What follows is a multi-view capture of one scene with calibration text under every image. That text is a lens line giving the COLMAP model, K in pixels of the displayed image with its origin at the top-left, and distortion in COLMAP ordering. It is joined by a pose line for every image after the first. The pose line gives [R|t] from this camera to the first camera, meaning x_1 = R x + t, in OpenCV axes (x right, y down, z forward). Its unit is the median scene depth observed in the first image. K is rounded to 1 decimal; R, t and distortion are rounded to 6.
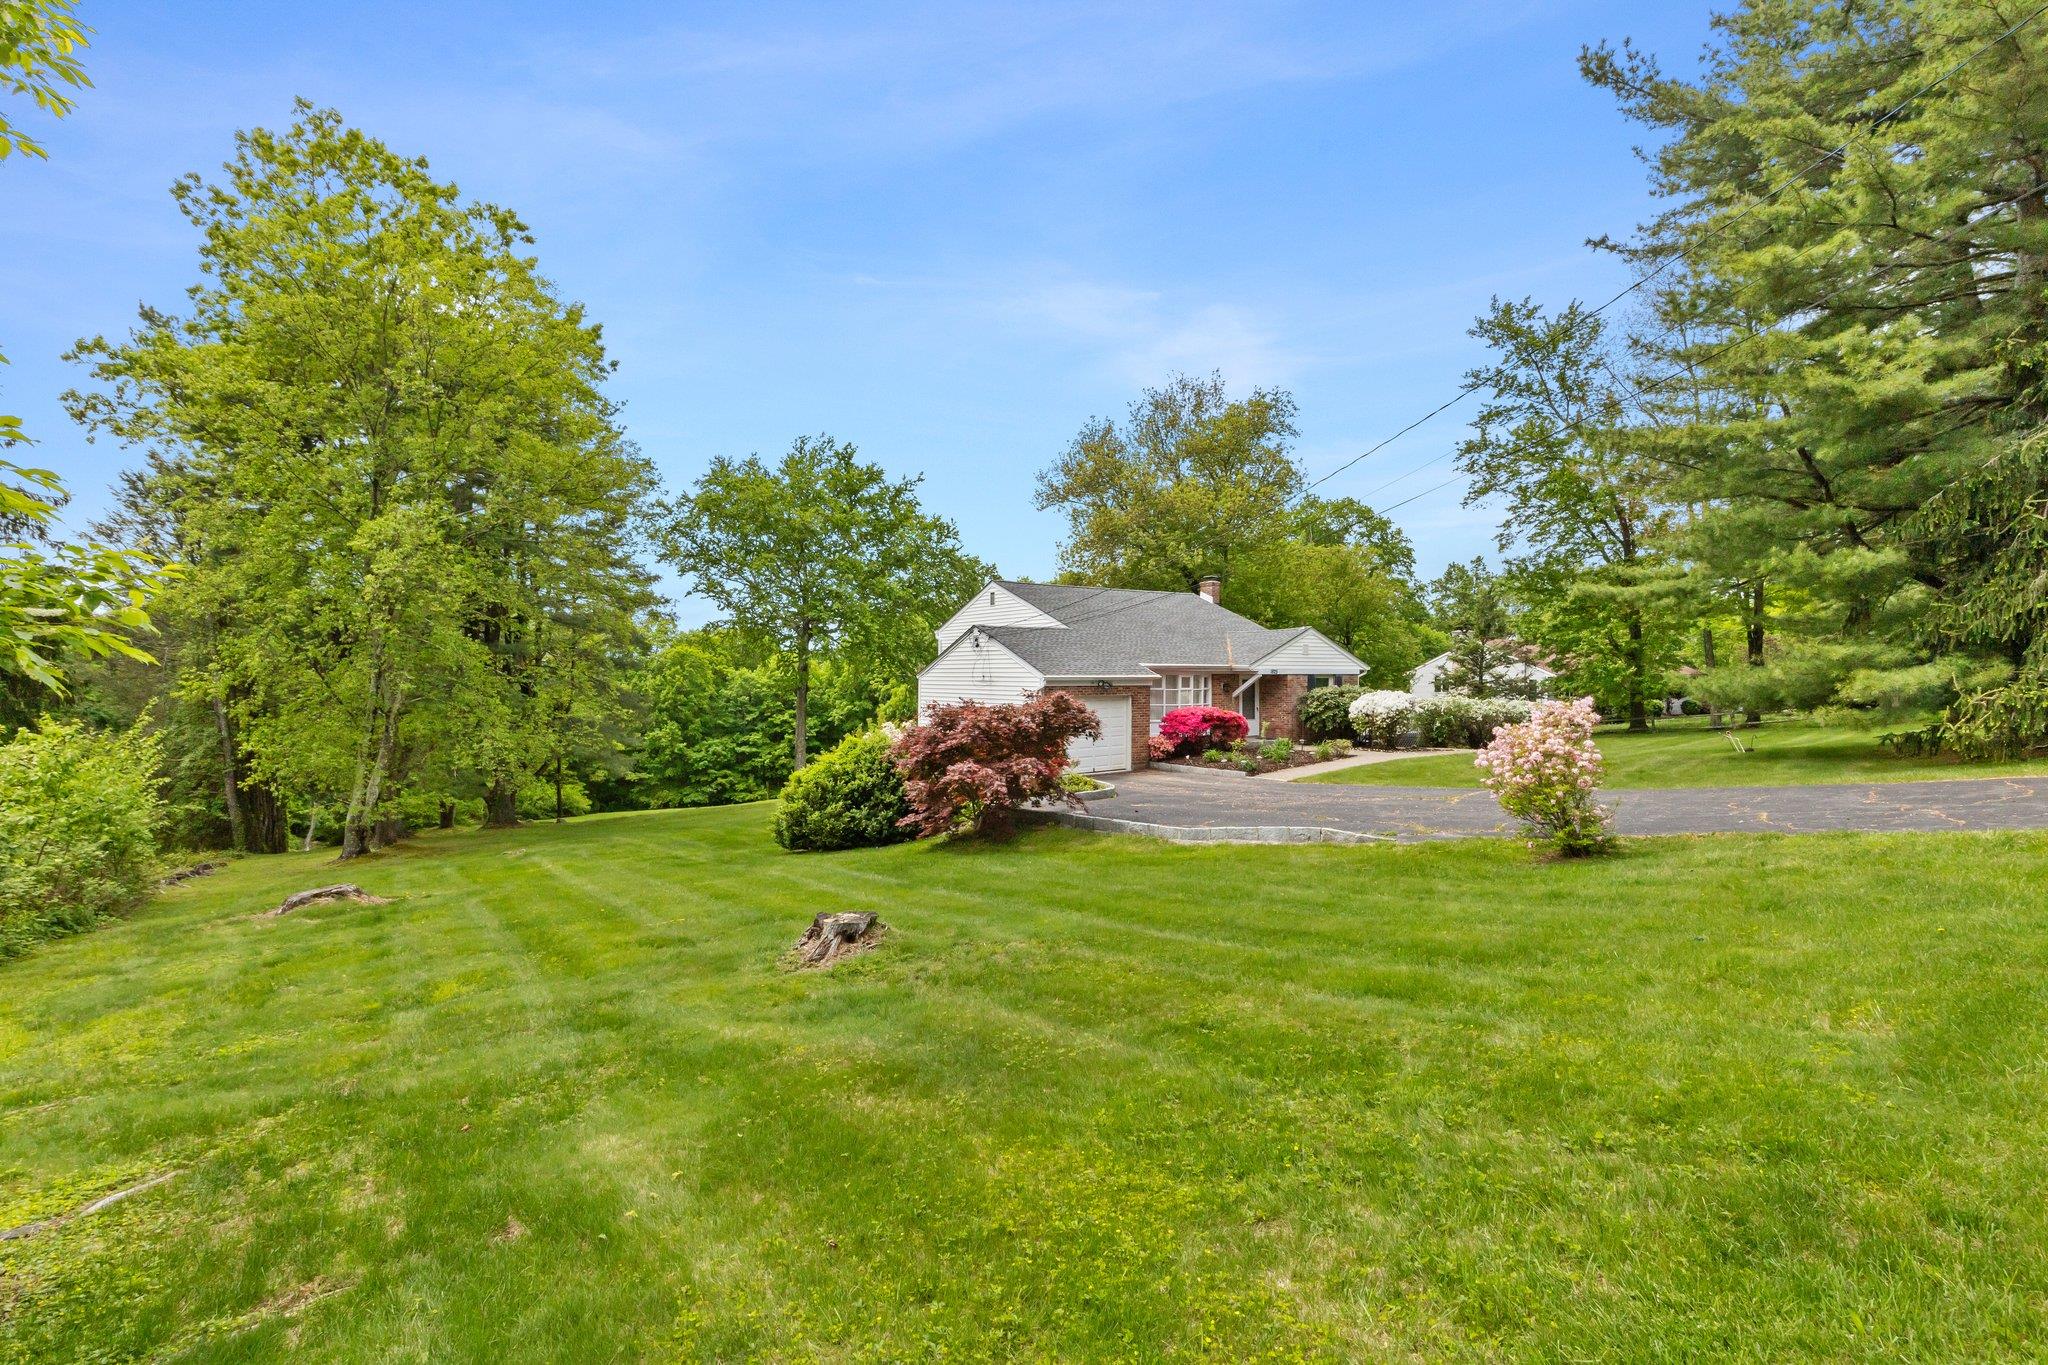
lens RADIAL K [[935.4, 0, 1022.6], [0, 935.4, 695.1], [0, 0, 1]] dist [0.014030, -0.002944]
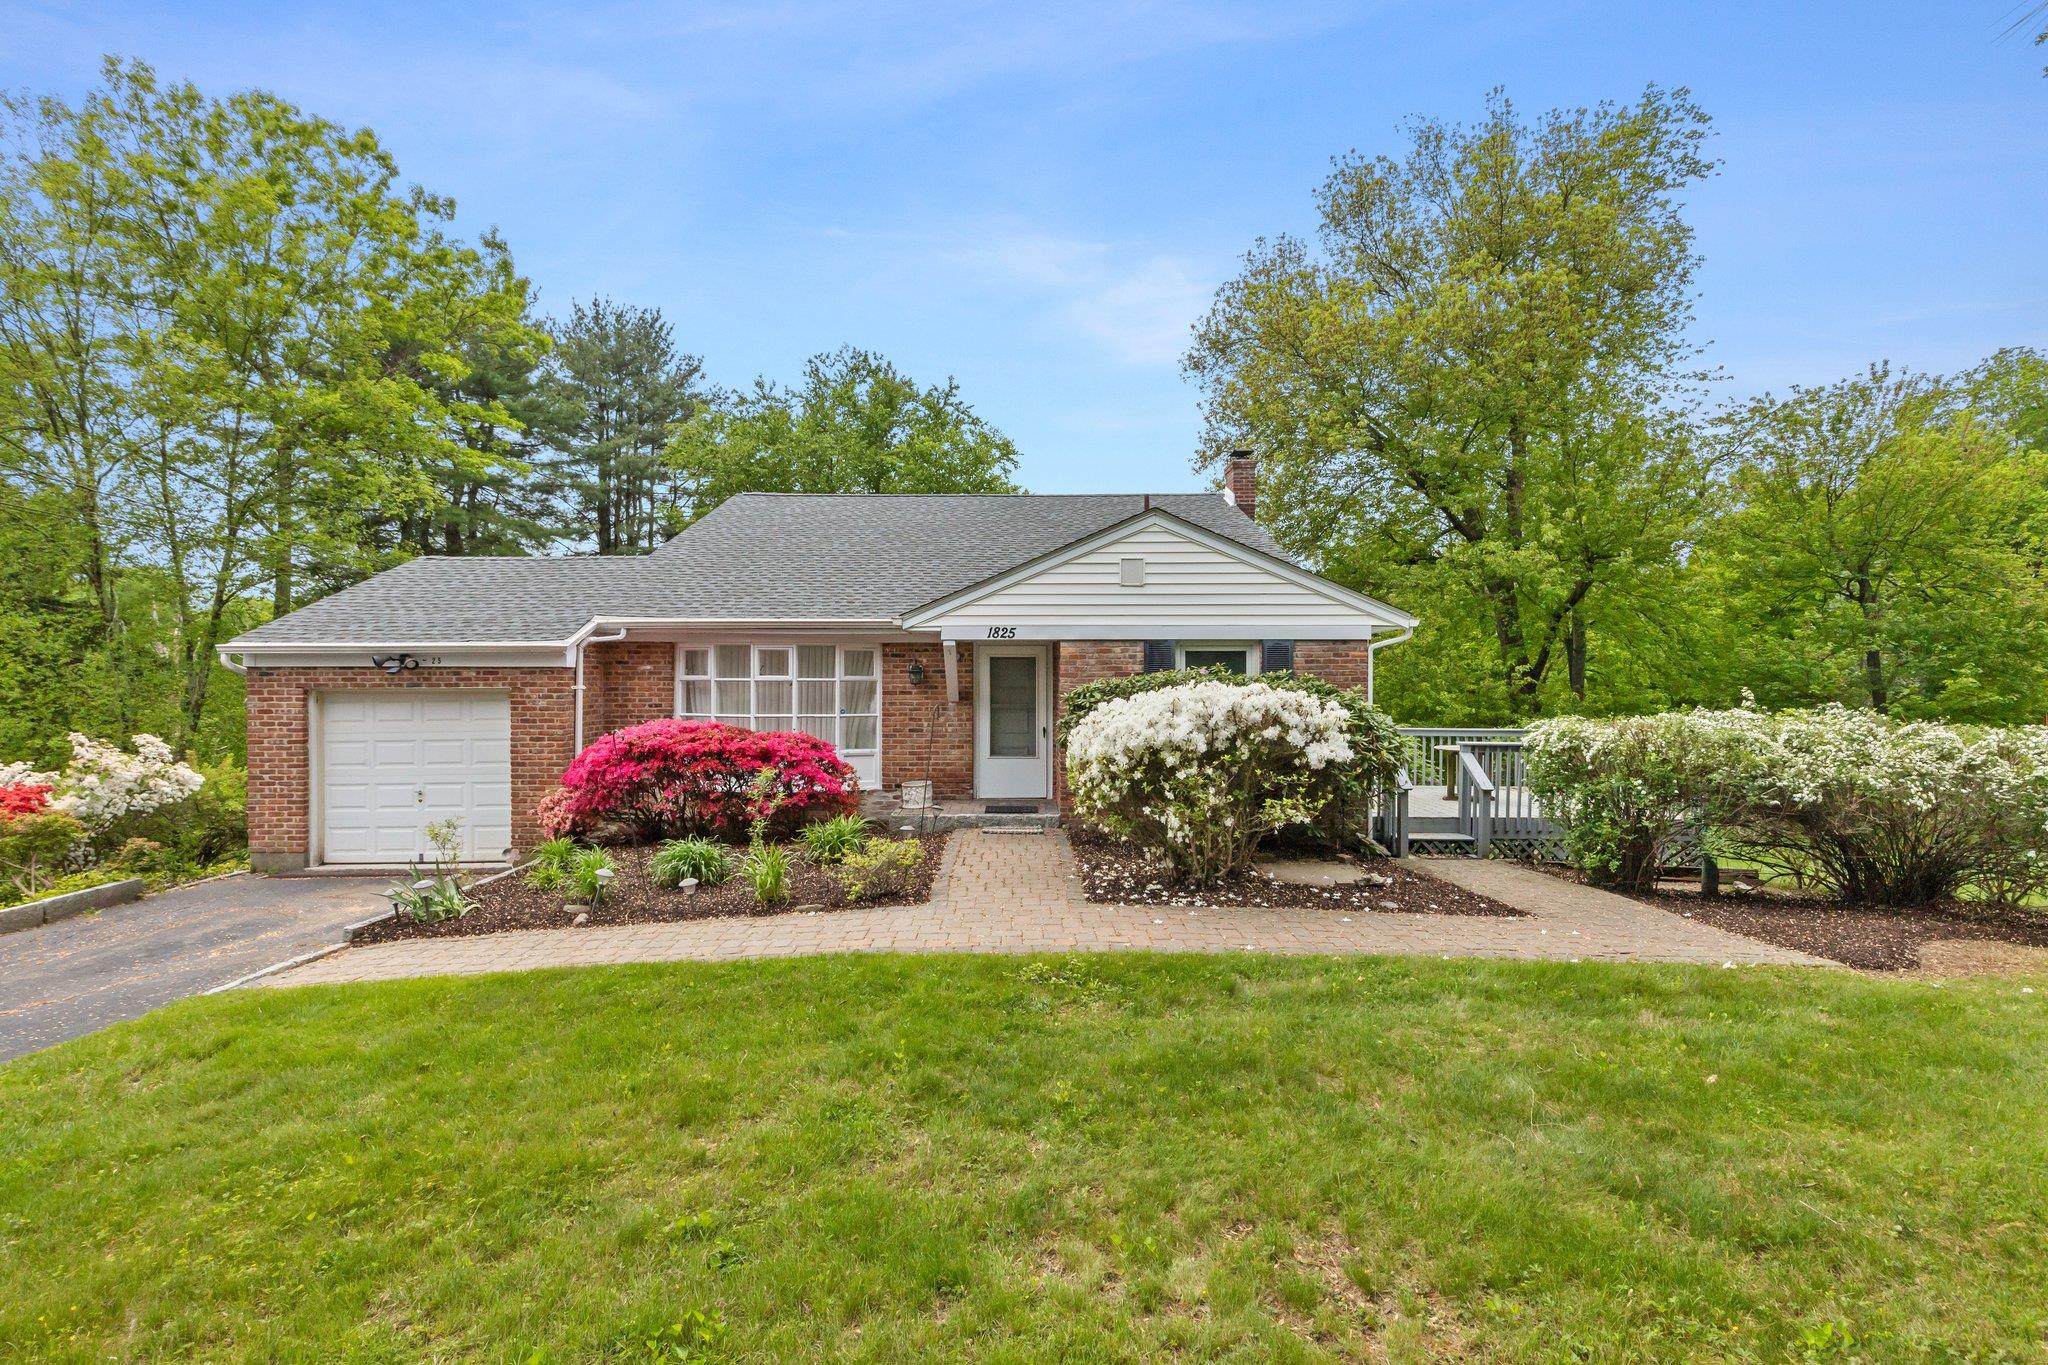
lens RADIAL K [[935.4, 0, 1014.2], [0, 935.4, 680.0], [0, 0, 1]] dist [0.014030, -0.002944]
pose [[0.818808, 0.000820, -0.574068, 0.485669], [-0.012903, 0.999773, -0.016976, -0.000068], [0.573923, 0.021307, 0.818632, 0.691379]]
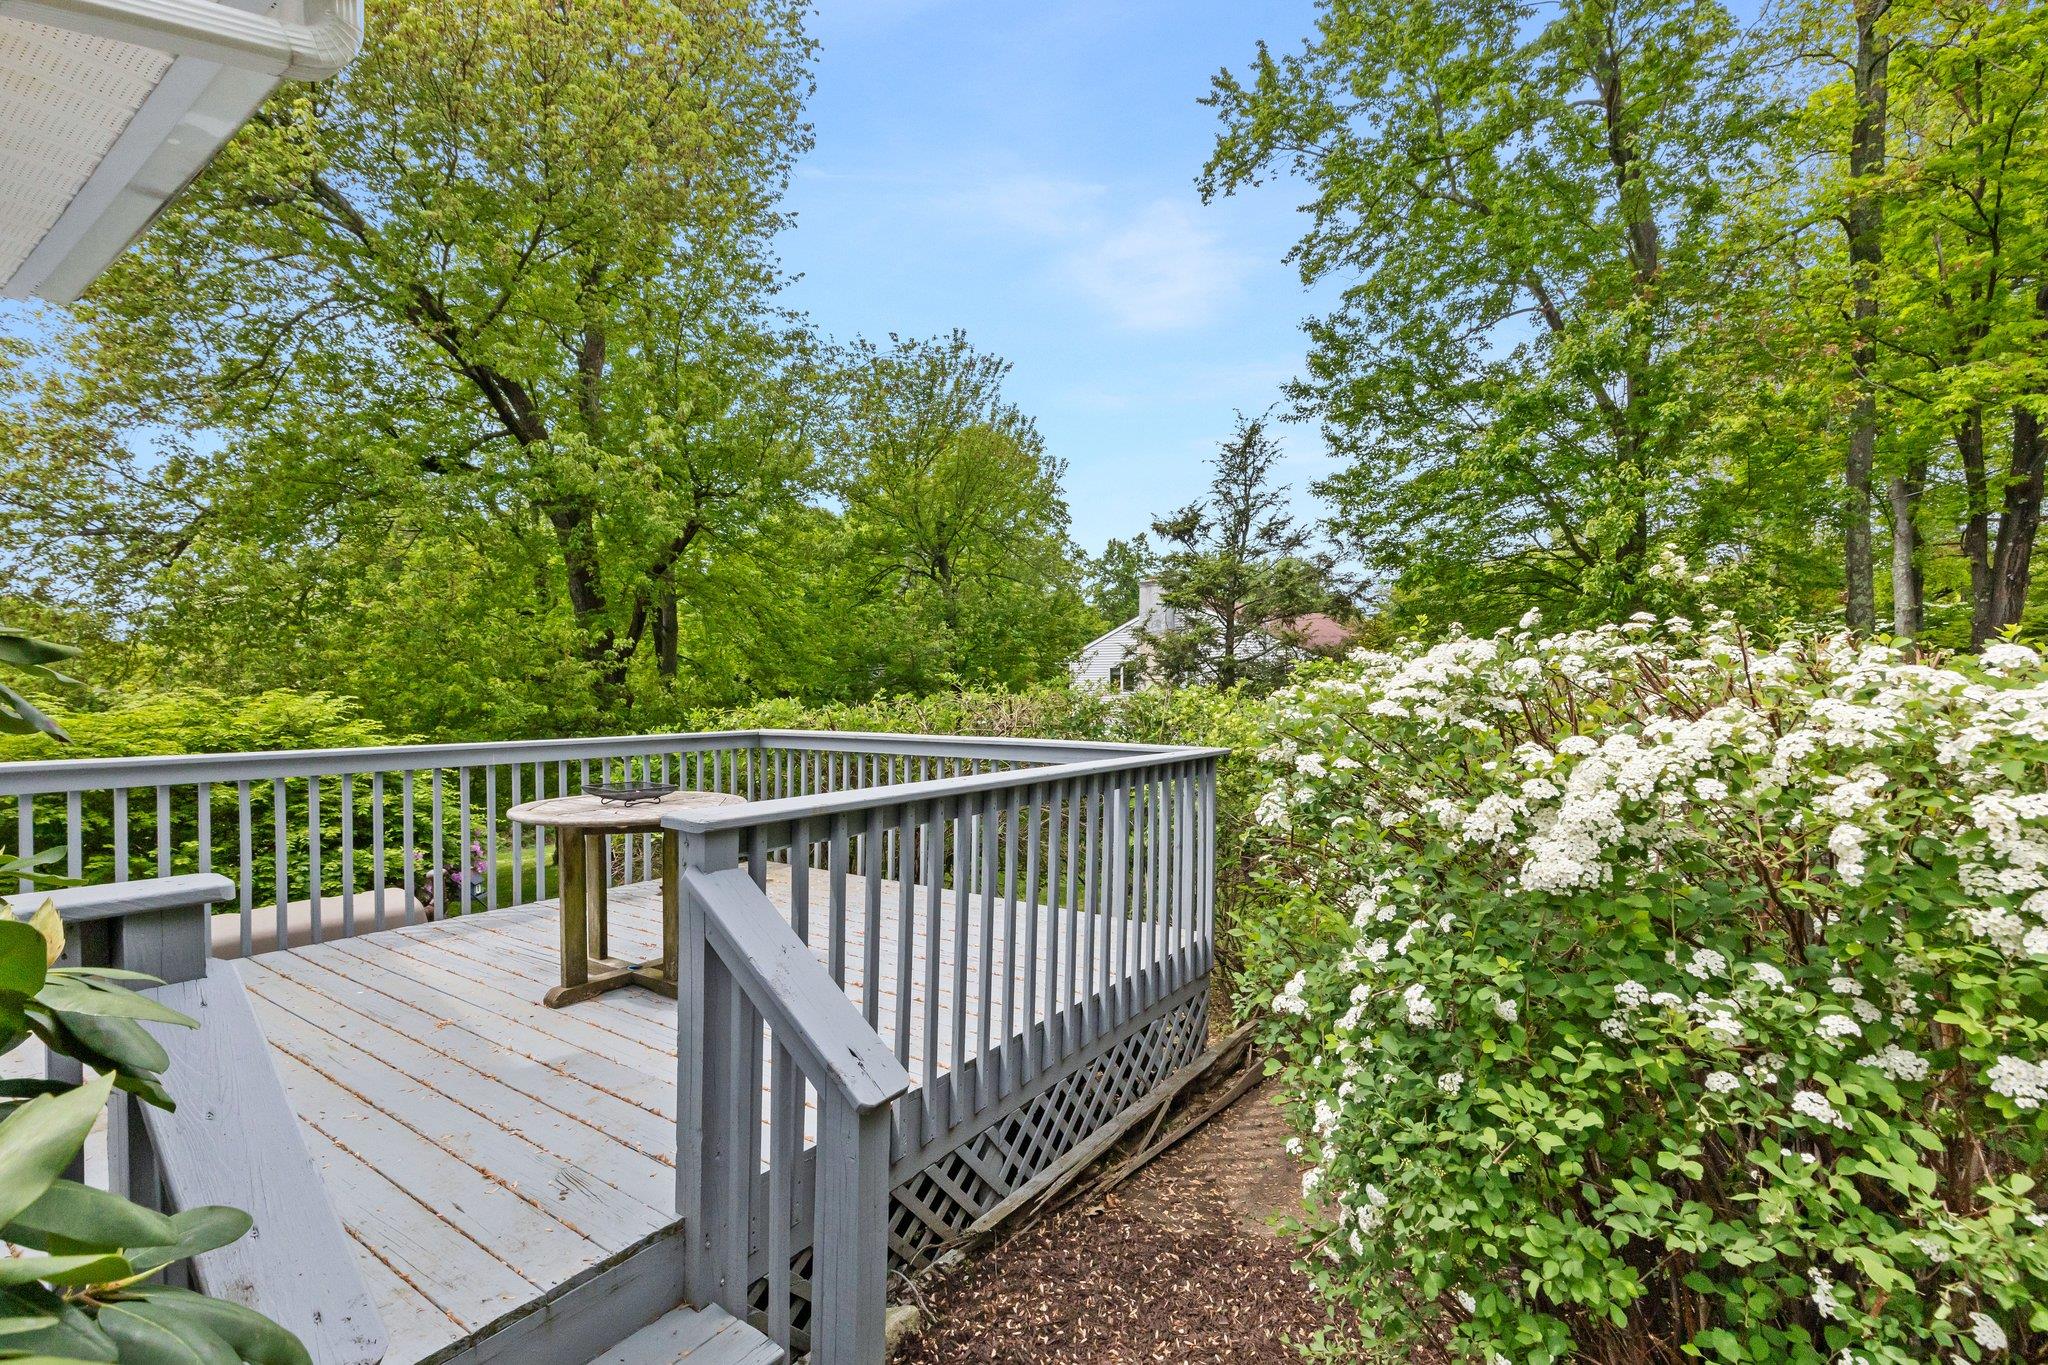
lens RADIAL K [[935.4, 0, 1023.5], [0, 935.4, 718.4], [0, 0, 1]] dist [0.014030, -0.002944]
pose [[0.941184, -0.014752, 0.337571, 0.417069], [0.007403, 0.999707, 0.023045, 0.002660], [-0.337812, -0.019190, 0.941018, 1.024258]]
